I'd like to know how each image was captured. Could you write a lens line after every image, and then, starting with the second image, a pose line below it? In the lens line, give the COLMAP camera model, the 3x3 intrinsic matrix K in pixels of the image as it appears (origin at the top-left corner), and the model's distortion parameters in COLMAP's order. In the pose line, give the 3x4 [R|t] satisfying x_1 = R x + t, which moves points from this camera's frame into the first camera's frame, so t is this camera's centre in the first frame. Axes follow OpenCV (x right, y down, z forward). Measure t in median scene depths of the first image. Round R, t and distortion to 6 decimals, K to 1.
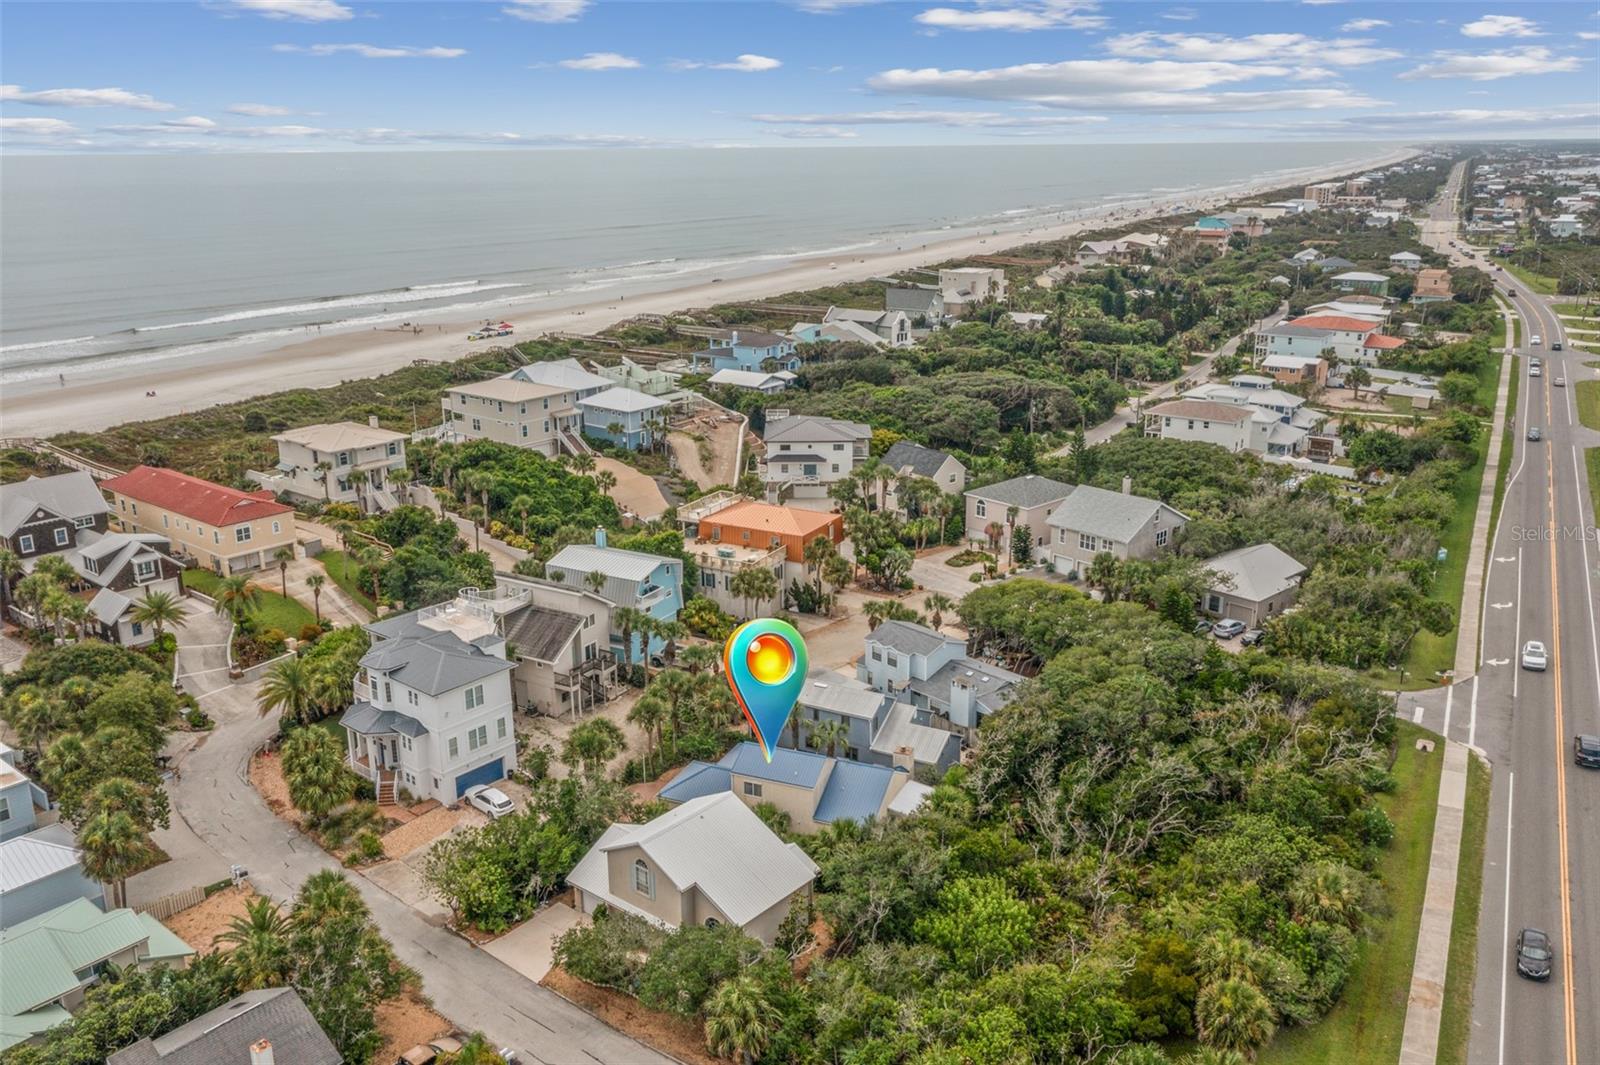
lens RADIAL K [[1291.4, 0, 800.0], [0, 1291.4, 532.5], [0, 0, 1]] dist [0.014995, -0.002599]
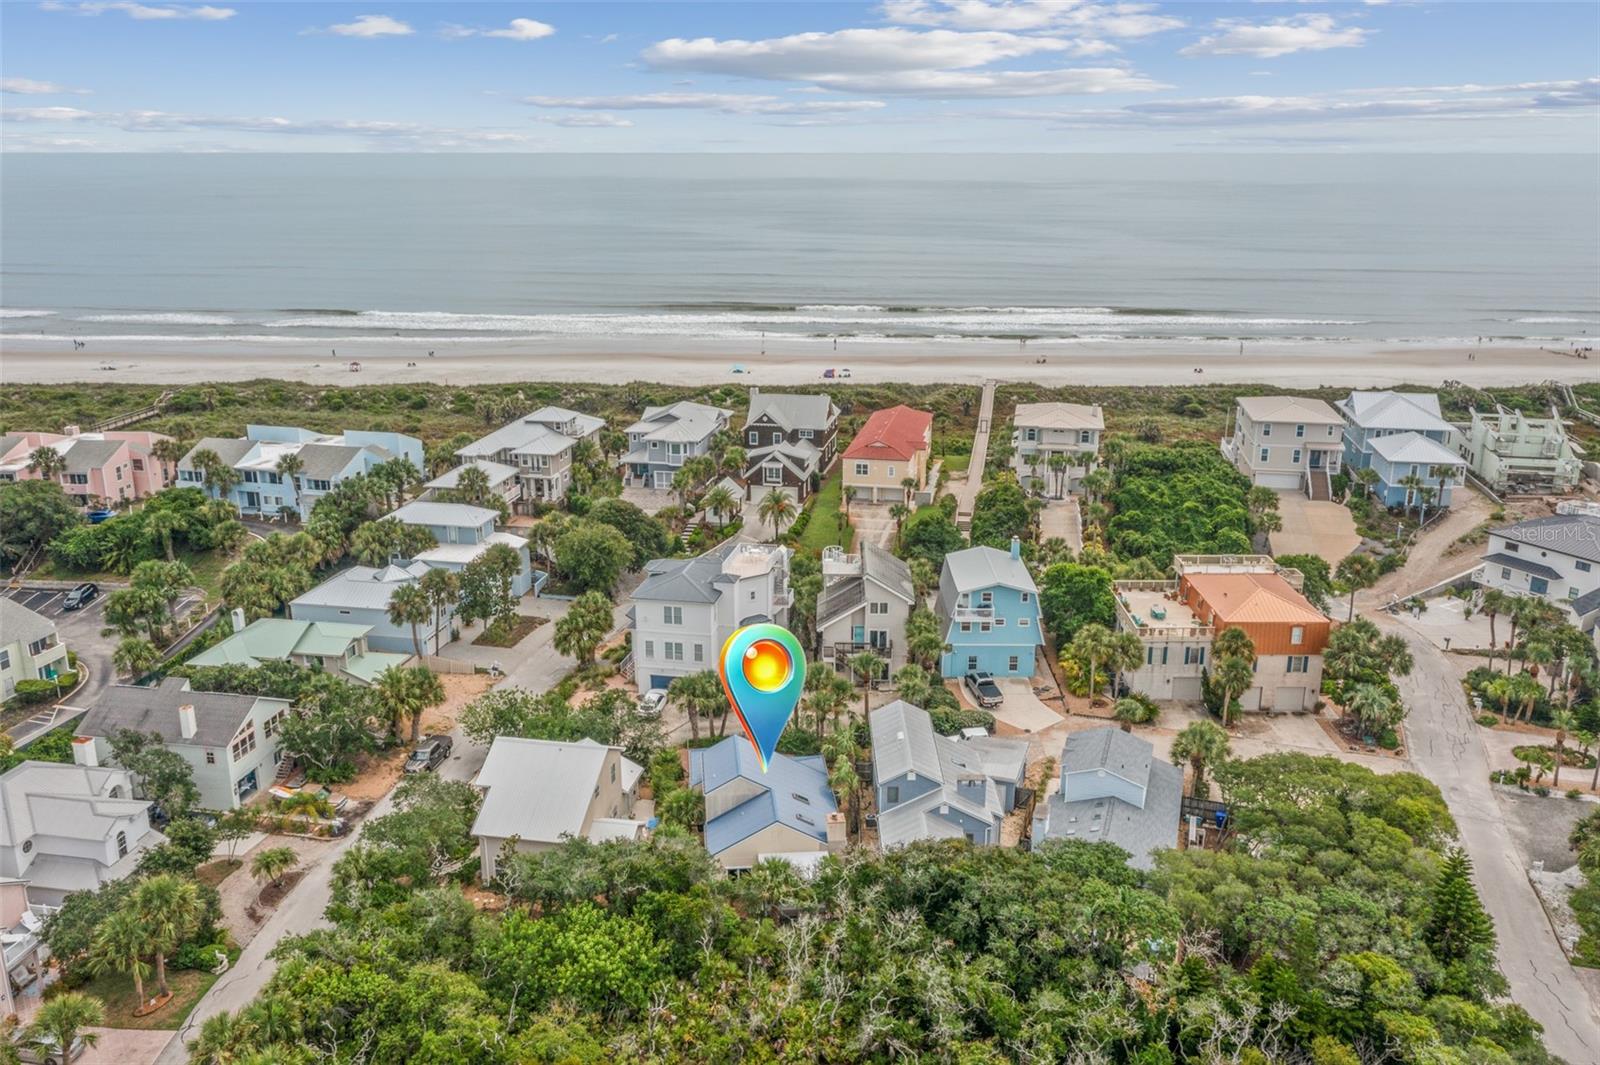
lens RADIAL K [[1291.4, 0, 800.0], [0, 1291.4, 532.5], [0, 0, 1]] dist [0.014995, -0.002599]
pose [[0.489510, 0.261172, -0.831967, 0.538802], [-0.256821, 0.954955, 0.148673, -0.104534], [0.833321, 0.140890, 0.534534, 0.333051]]
